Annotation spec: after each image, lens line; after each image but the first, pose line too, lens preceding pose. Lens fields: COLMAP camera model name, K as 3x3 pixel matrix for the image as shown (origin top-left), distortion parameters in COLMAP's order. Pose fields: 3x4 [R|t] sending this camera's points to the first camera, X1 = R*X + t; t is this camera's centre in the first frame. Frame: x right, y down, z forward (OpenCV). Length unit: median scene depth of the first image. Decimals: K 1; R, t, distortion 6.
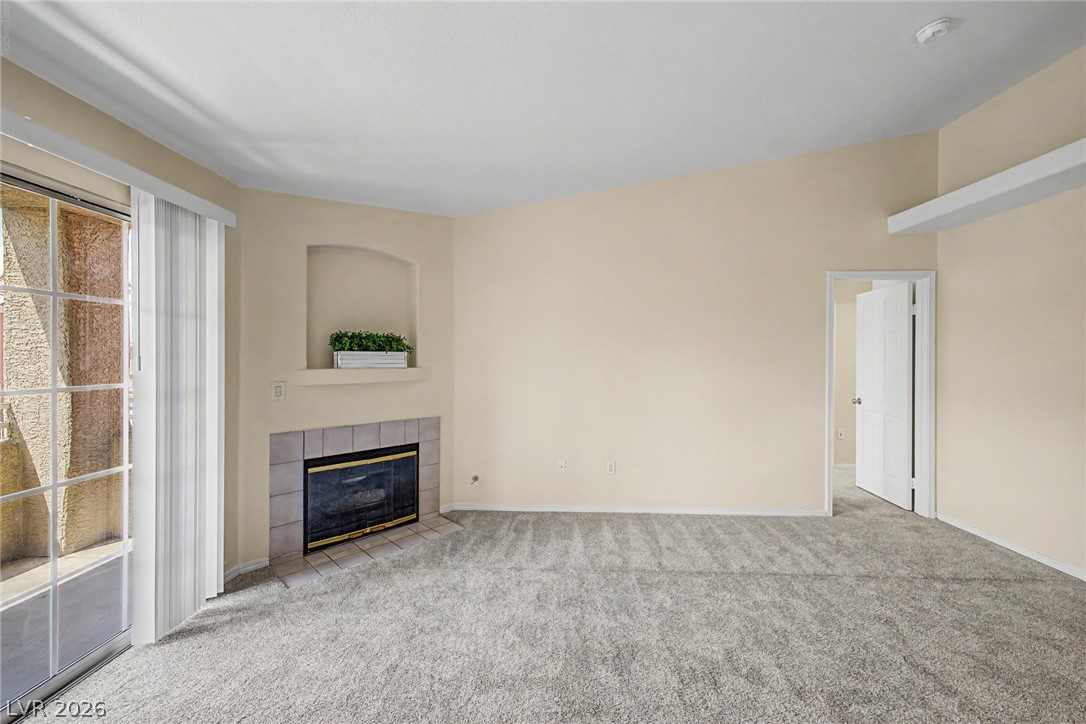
lens RADIAL K [[428.8, 0, 545.2], [0, 428.8, 365.6], [0, 0, 1]] dist [0.029484, -0.010339]
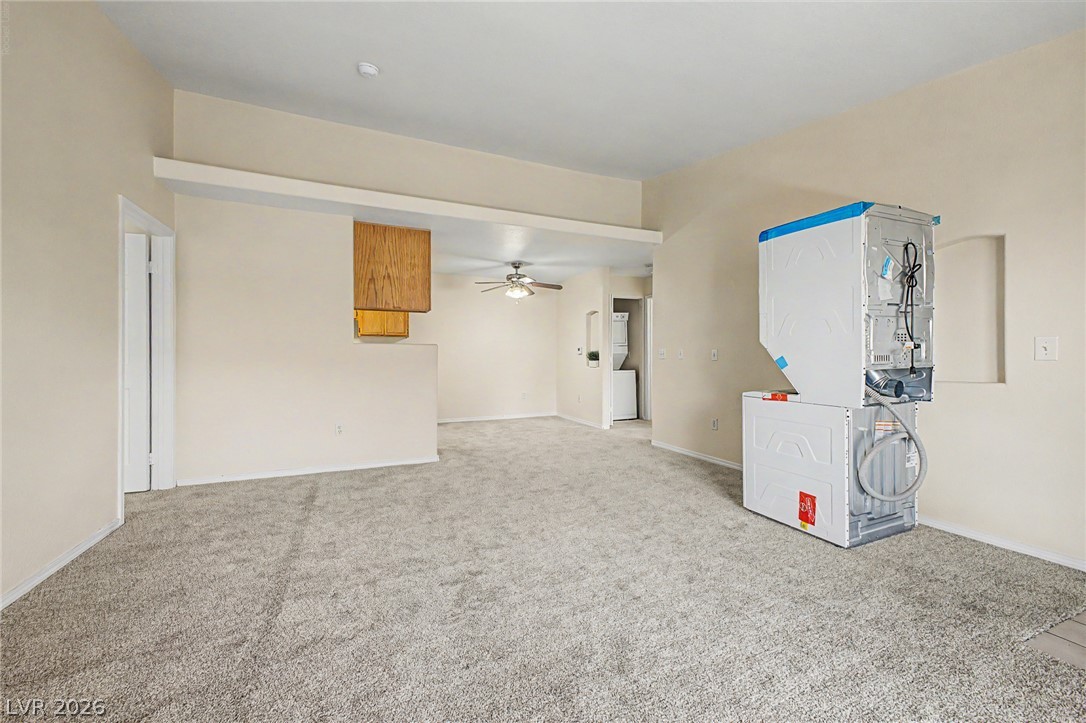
lens RADIAL K [[432.4, 0, 544.6], [0, 432.4, 363.4], [0, 0, 1]] dist [0.000787, 0.000540]
pose [[-0.431596, -0.008613, 0.902026, -0.334201], [0.004357, 0.999923, 0.011633, 0.067245], [-0.902056, 0.008951, -0.431525, 0.673356]]
